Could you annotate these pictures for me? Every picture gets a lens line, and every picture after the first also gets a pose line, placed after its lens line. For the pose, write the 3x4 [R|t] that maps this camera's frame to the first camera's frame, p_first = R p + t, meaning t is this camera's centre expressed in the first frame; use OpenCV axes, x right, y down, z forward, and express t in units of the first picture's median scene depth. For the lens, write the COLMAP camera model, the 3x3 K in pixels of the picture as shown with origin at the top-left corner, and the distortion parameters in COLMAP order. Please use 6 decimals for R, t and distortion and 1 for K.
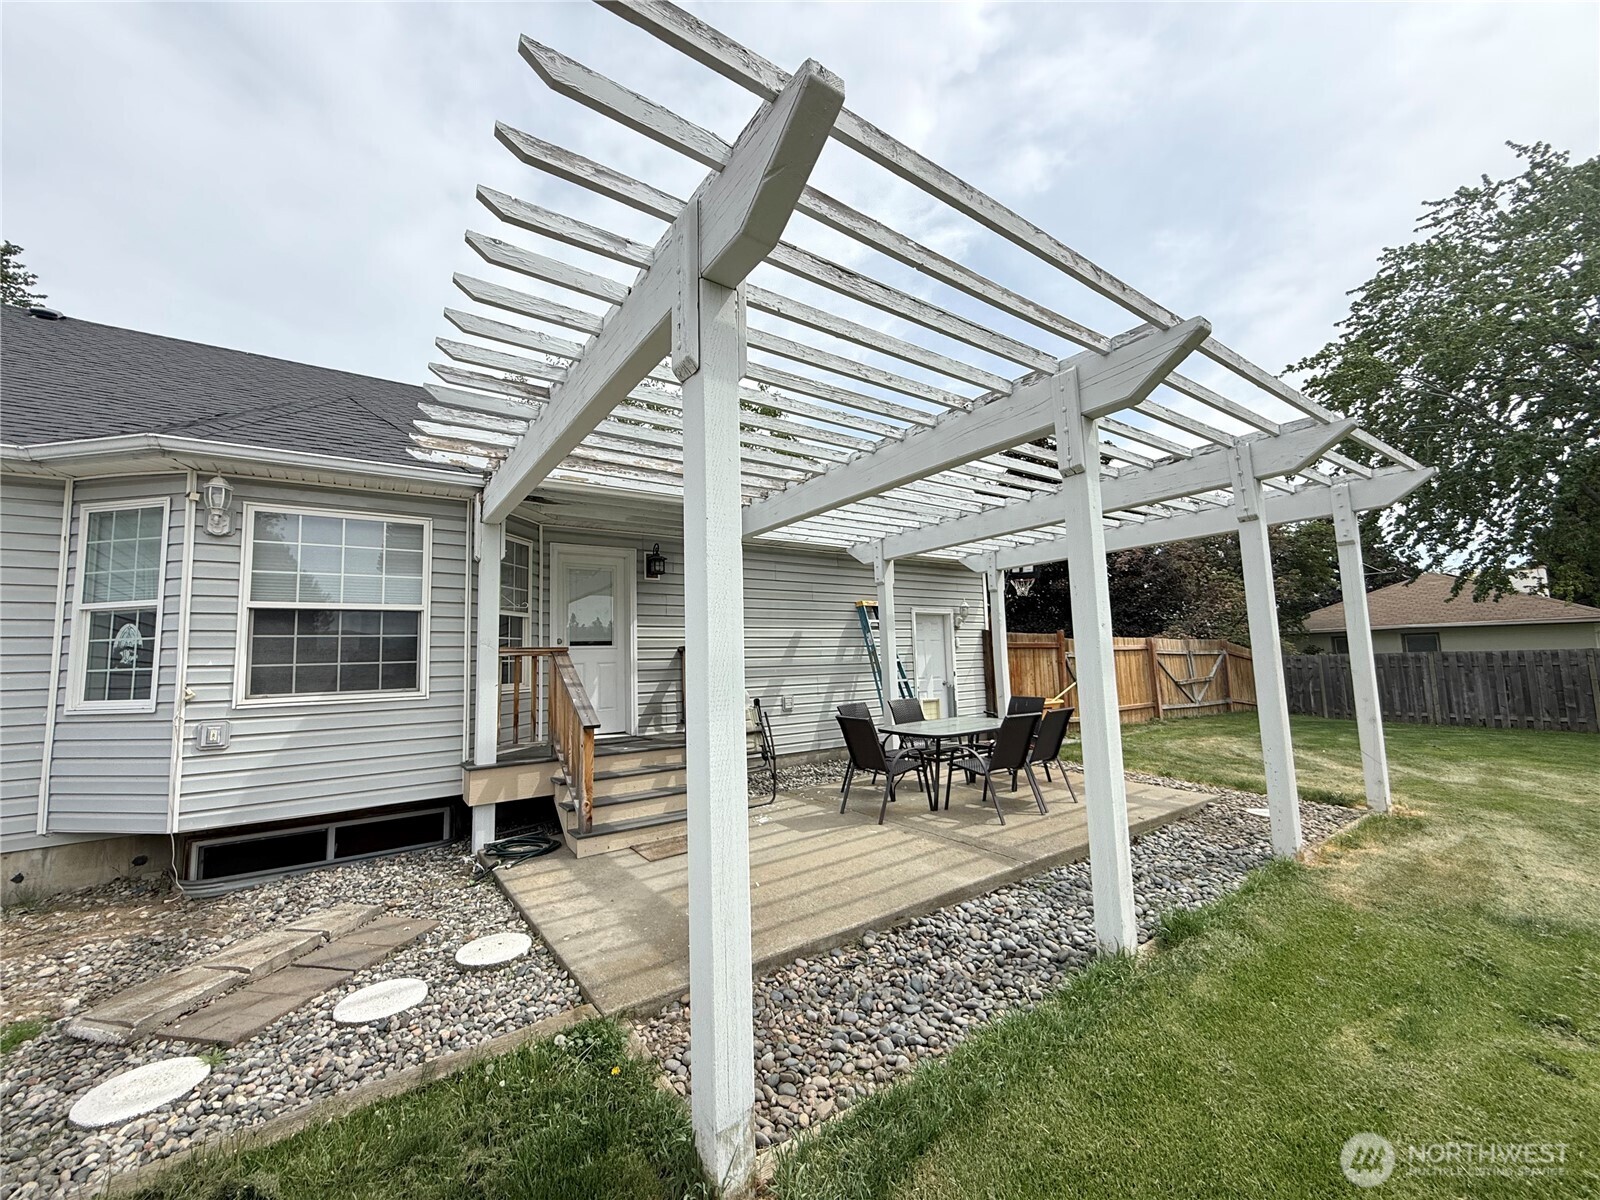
lens RADIAL K [[638.6, 0, 797.8], [0, 638.6, 599.0], [0, 0, 1]] dist [-0.000728, -0.000137]
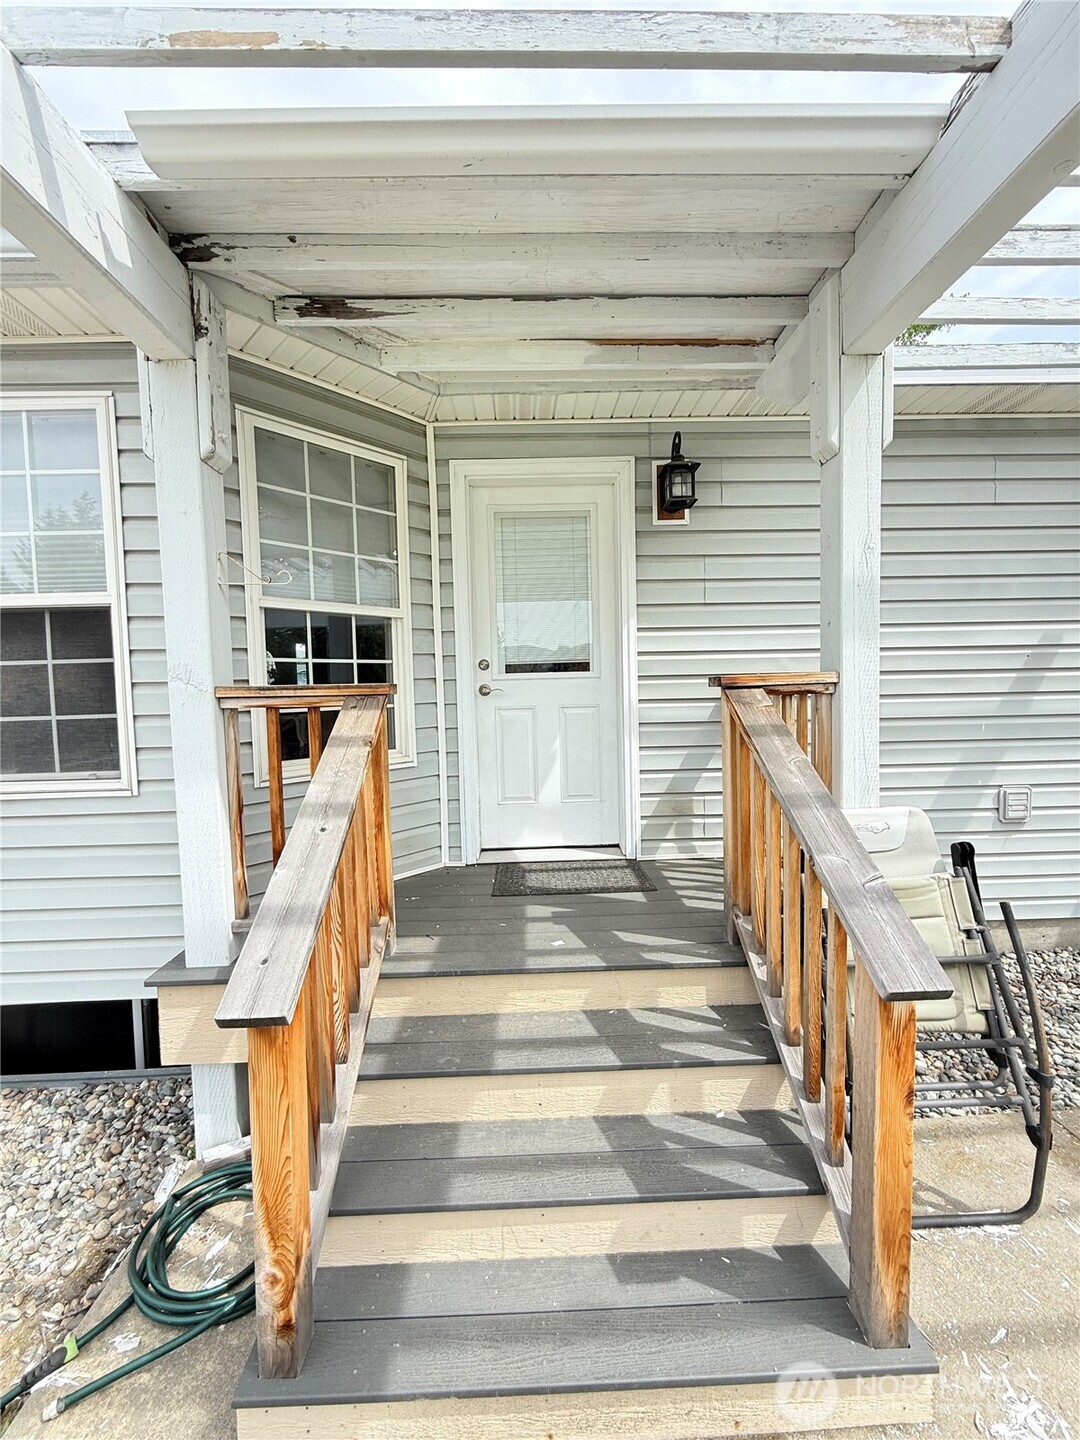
lens RADIAL K [[574.7, 0, 533.5], [0, 574.7, 715.8], [0, 0, 1]] dist [-0.000728, -0.000137]
pose [[0.825116, 0.043172, -0.563311, -0.080861], [0.052521, 0.986897, 0.152566, 0.039489], [0.562517, -0.155470, 0.812037, 0.650836]]
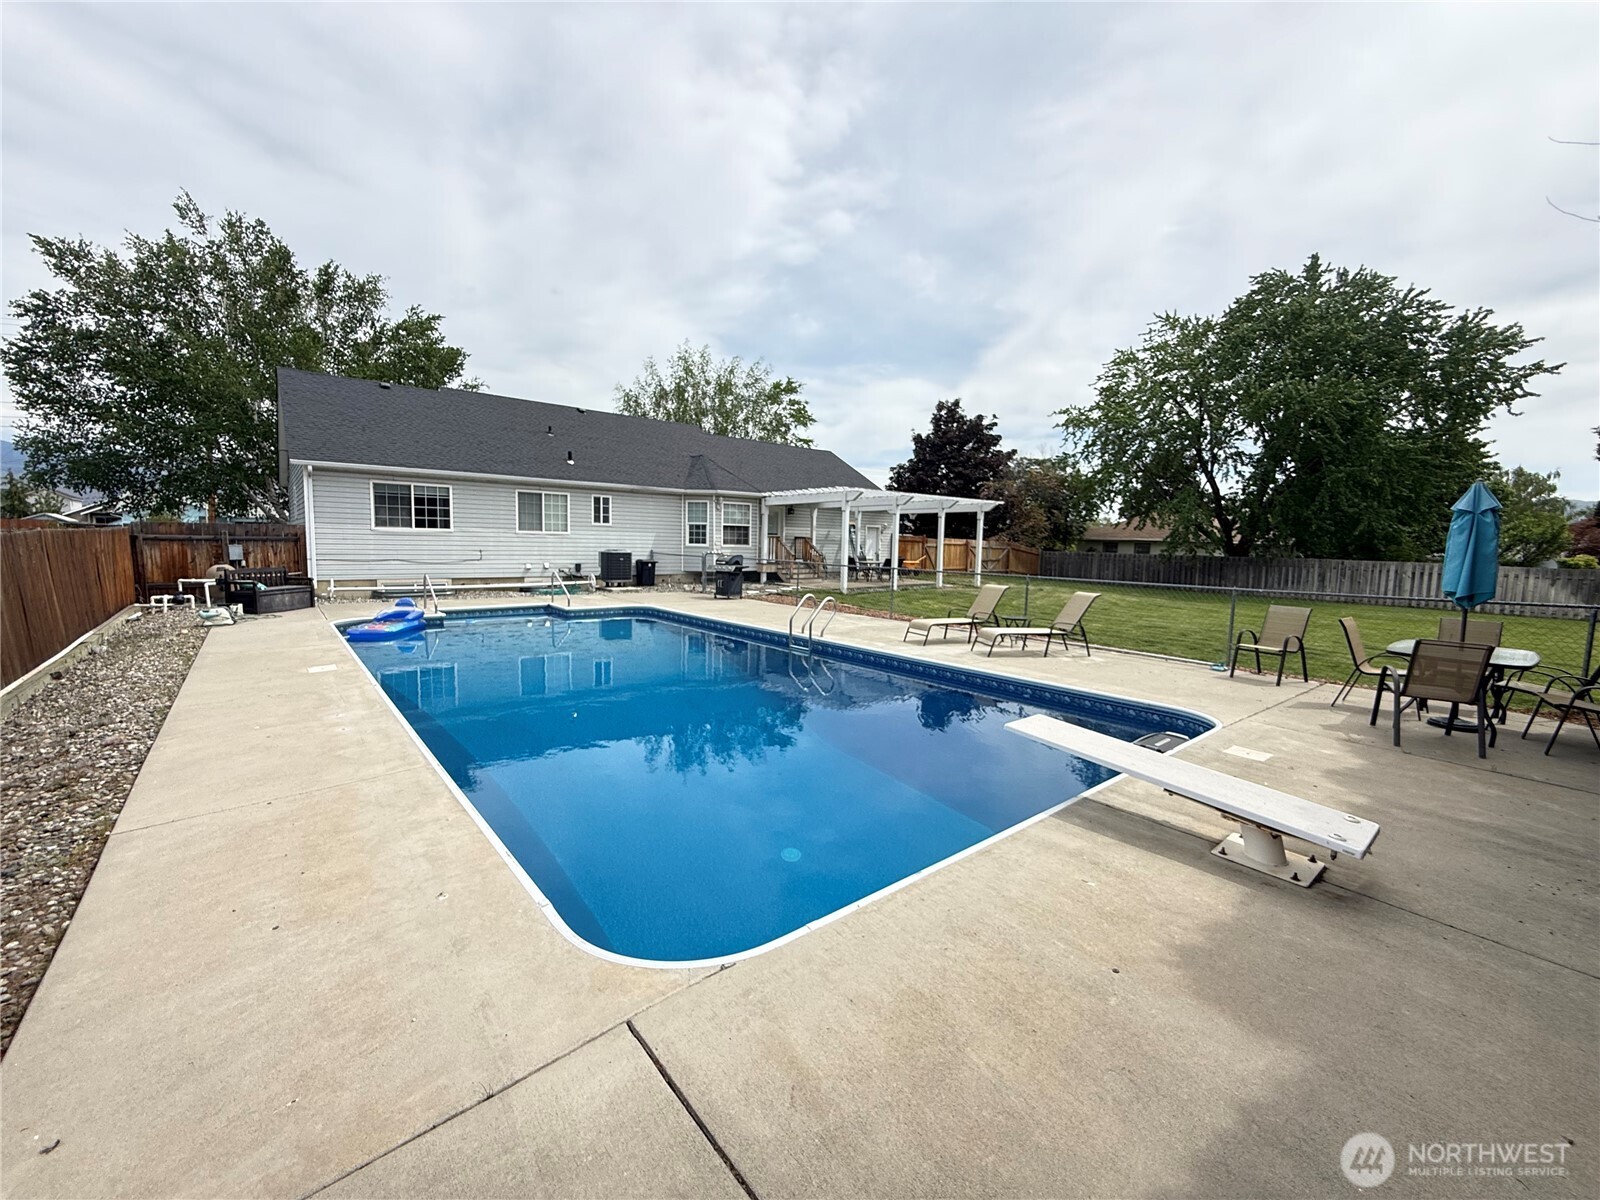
lens RADIAL K [[638.6, 0, 802.2], [0, 638.6, 597.3], [0, 0, 1]] dist [-0.000728, -0.000137]
pose [[0.995187, 0.048641, 0.085068, -0.459049], [-0.064035, 0.979922, 0.188818, -0.265046], [-0.074176, -0.193356, 0.978321, -2.516846]]
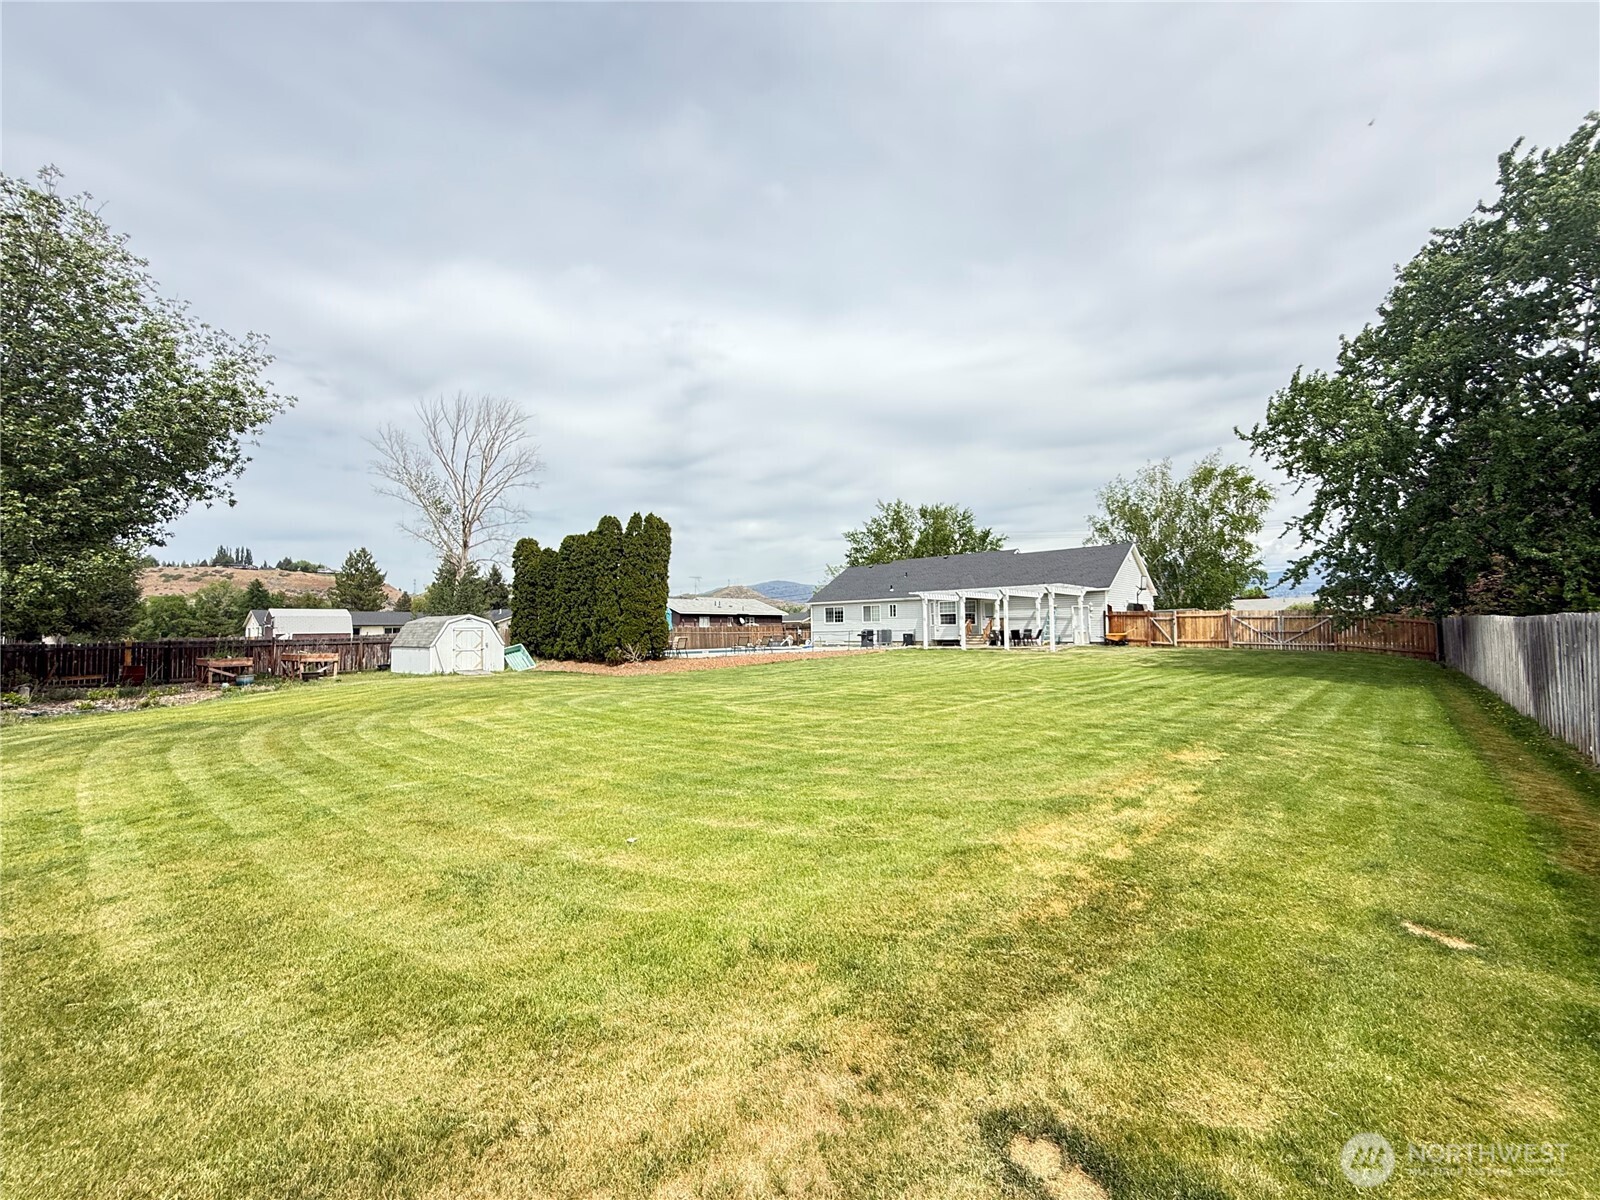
lens RADIAL K [[638.6, 0, 800.2], [0, 638.6, 599.7], [0, 0, 1]] dist [-0.000728, -0.000137]
pose [[0.180025, -0.021513, -0.983427, 4.990034], [0.098782, 0.995102, -0.003685, -0.229383], [0.978690, -0.096481, 0.181268, -1.631650]]
